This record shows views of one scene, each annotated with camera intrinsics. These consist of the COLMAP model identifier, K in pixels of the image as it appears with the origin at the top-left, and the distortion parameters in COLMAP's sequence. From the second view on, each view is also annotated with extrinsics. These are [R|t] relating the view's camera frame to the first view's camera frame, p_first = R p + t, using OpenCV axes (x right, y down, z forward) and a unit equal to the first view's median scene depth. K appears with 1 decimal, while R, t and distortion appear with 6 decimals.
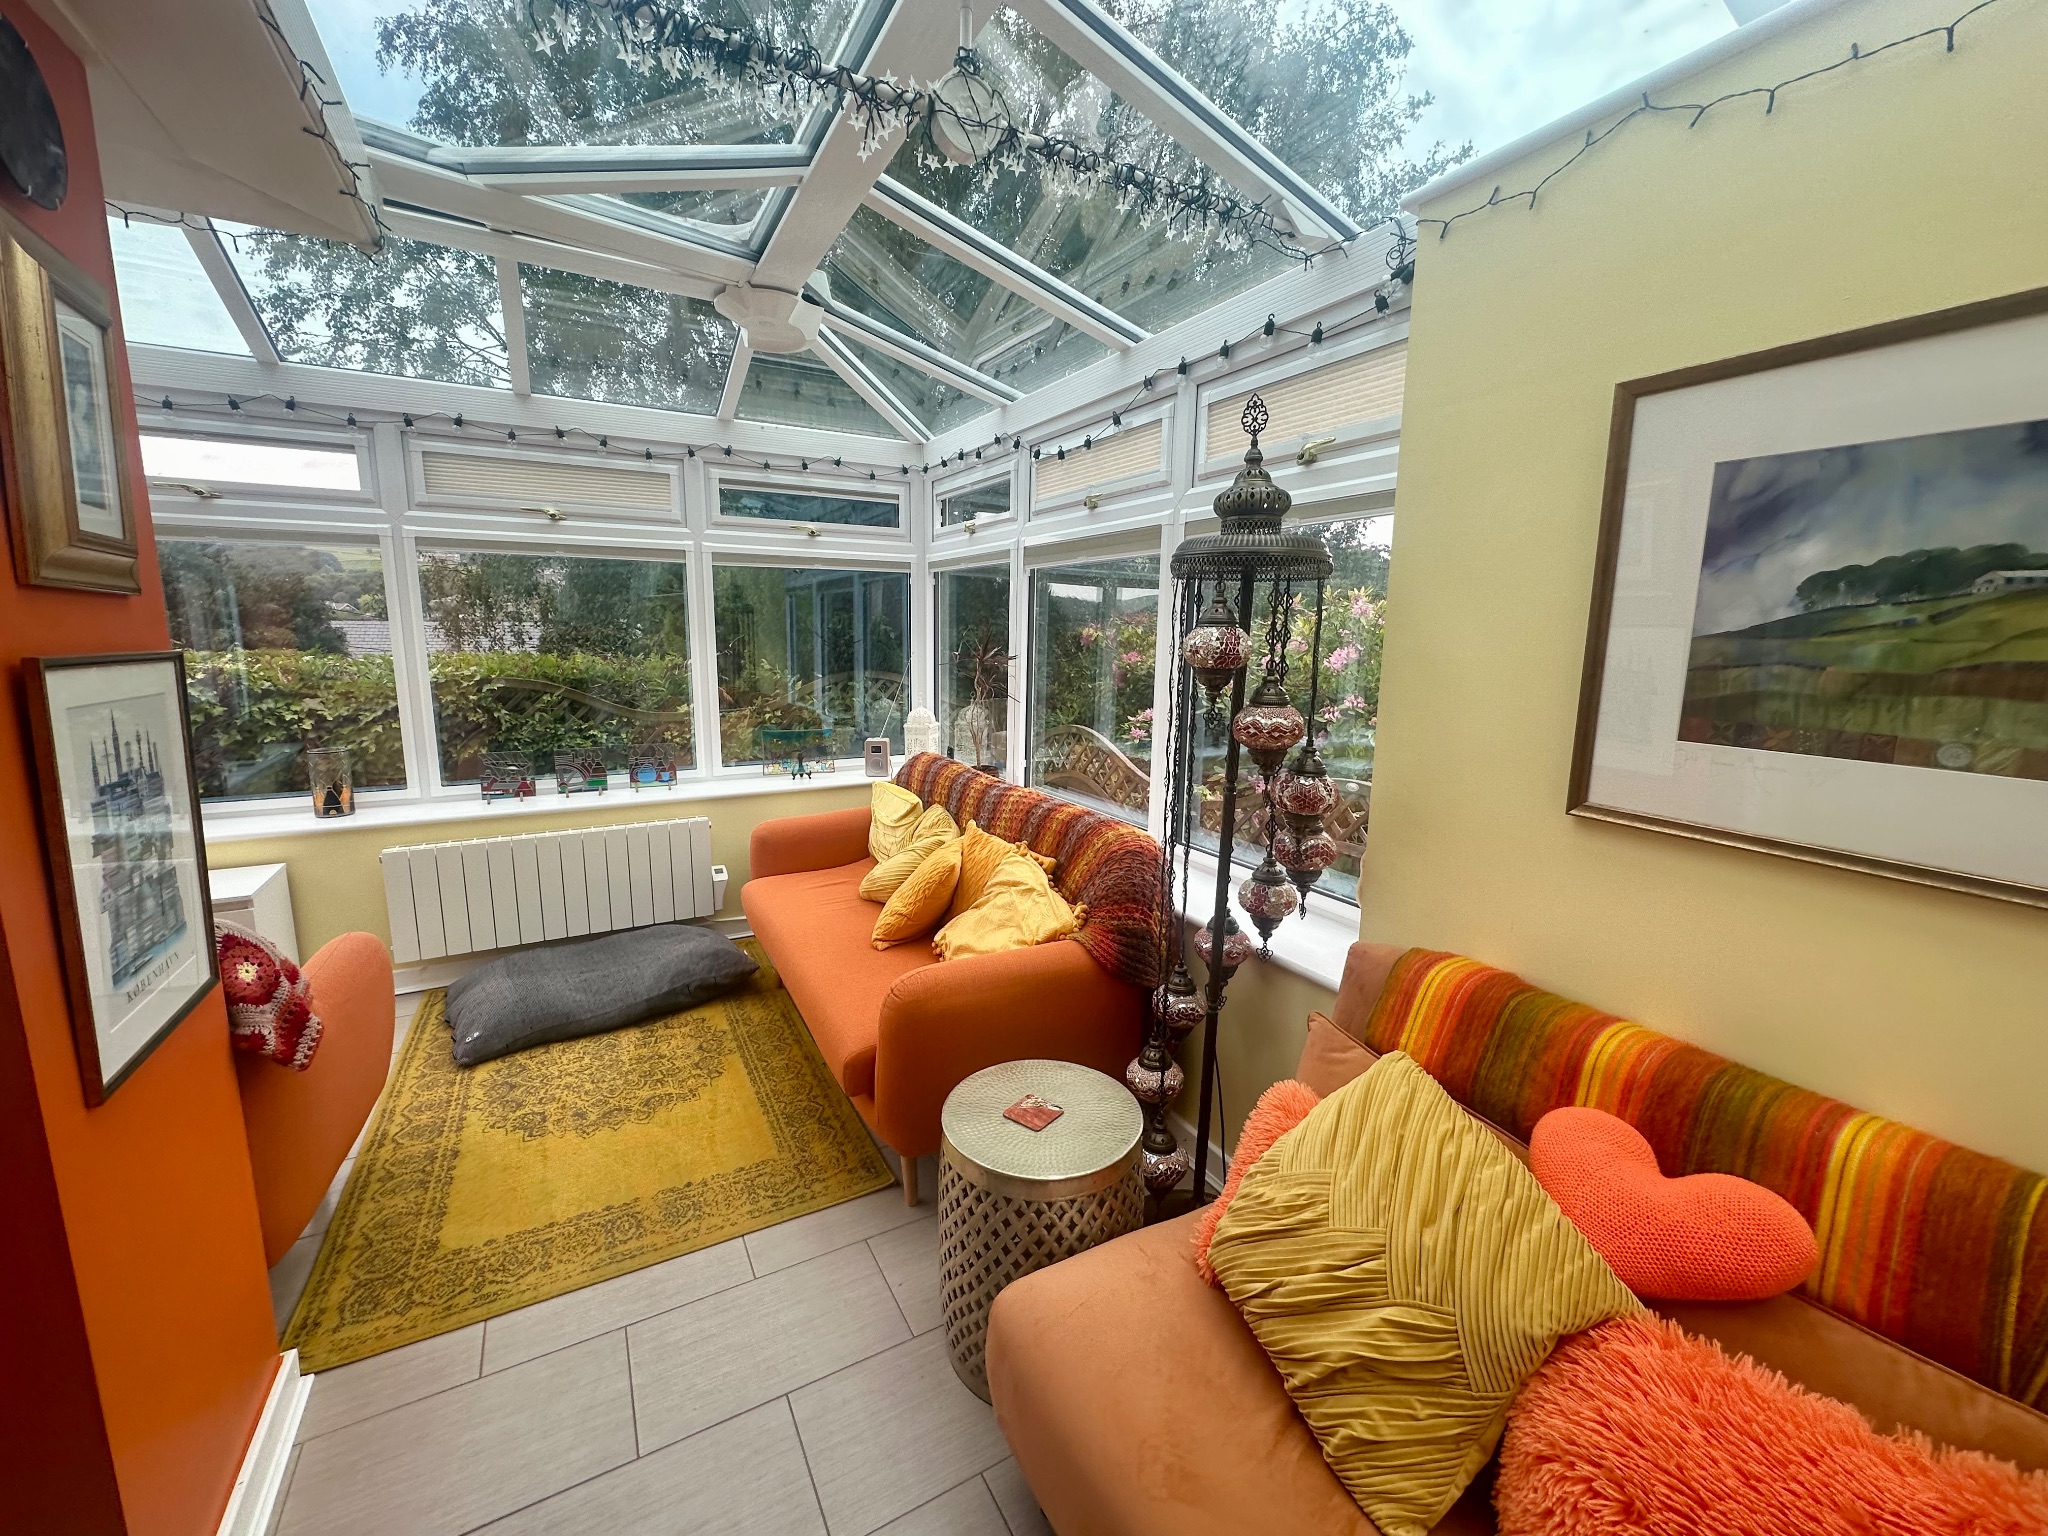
lens RADIAL K [[819.4, 0, 1023.2], [0, 819.4, 762.7], [0, 0, 1]] dist [-0.002150, 0.000580]
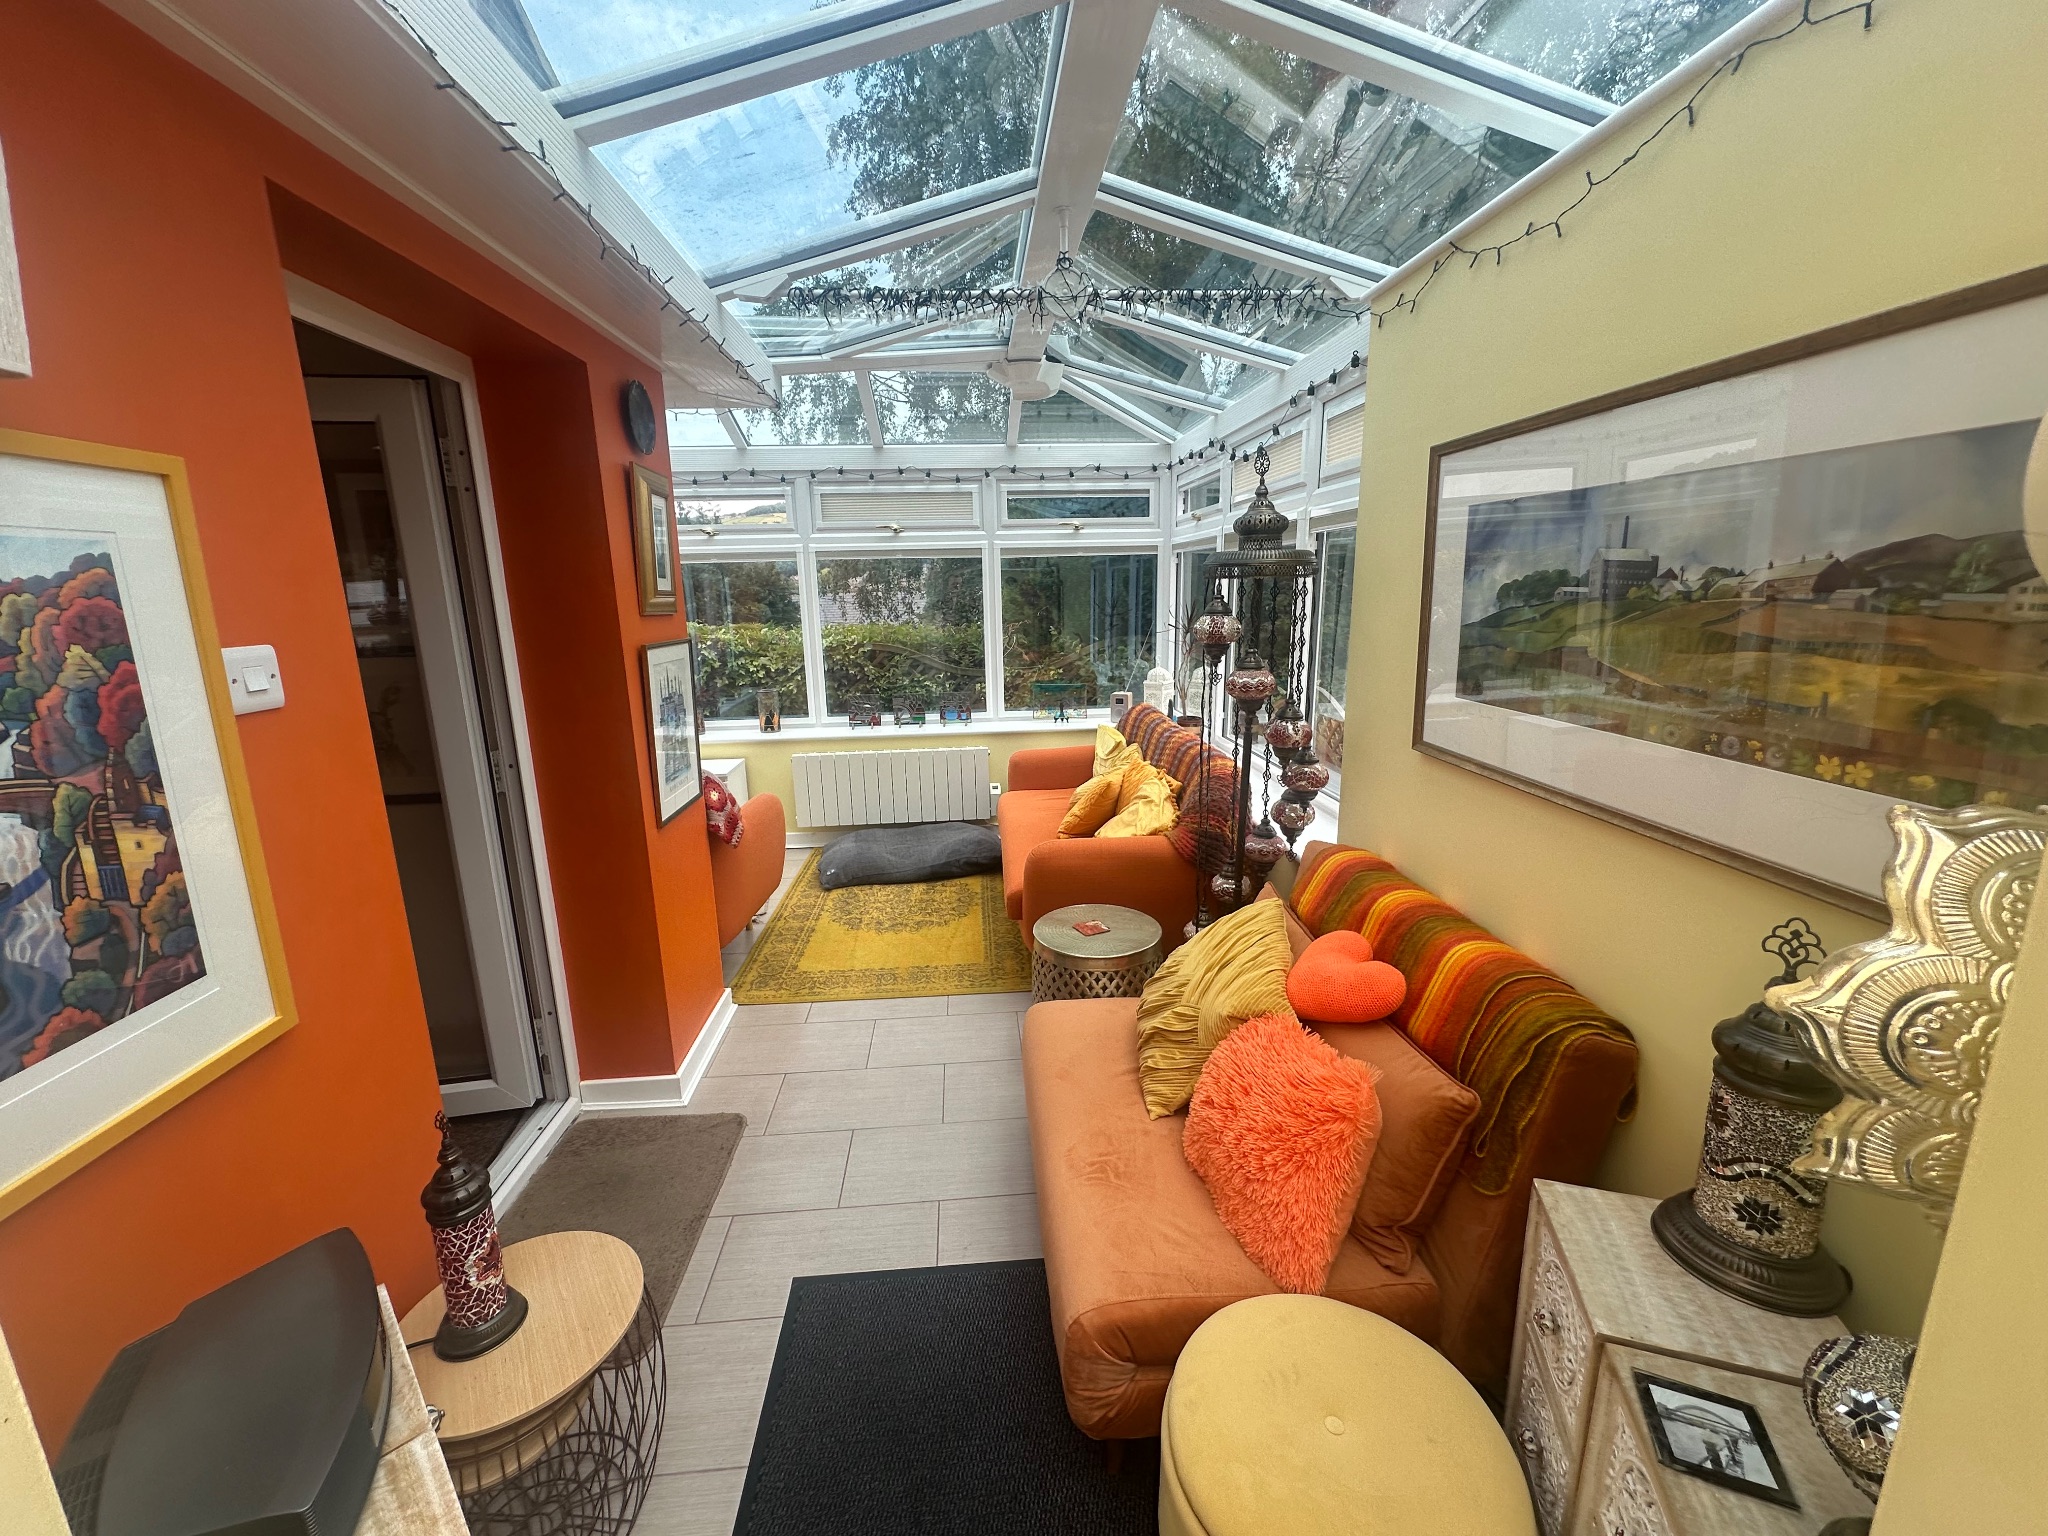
lens RADIAL K [[819.4, 0, 1023.9], [0, 819.4, 762.1], [0, 0, 1]] dist [-0.002150, 0.000580]
pose [[0.907262, 0.058968, -0.416411, 0.301520], [-0.038264, 0.997589, 0.057900, 0.013793], [0.418821, -0.036597, 0.907331, -0.265362]]
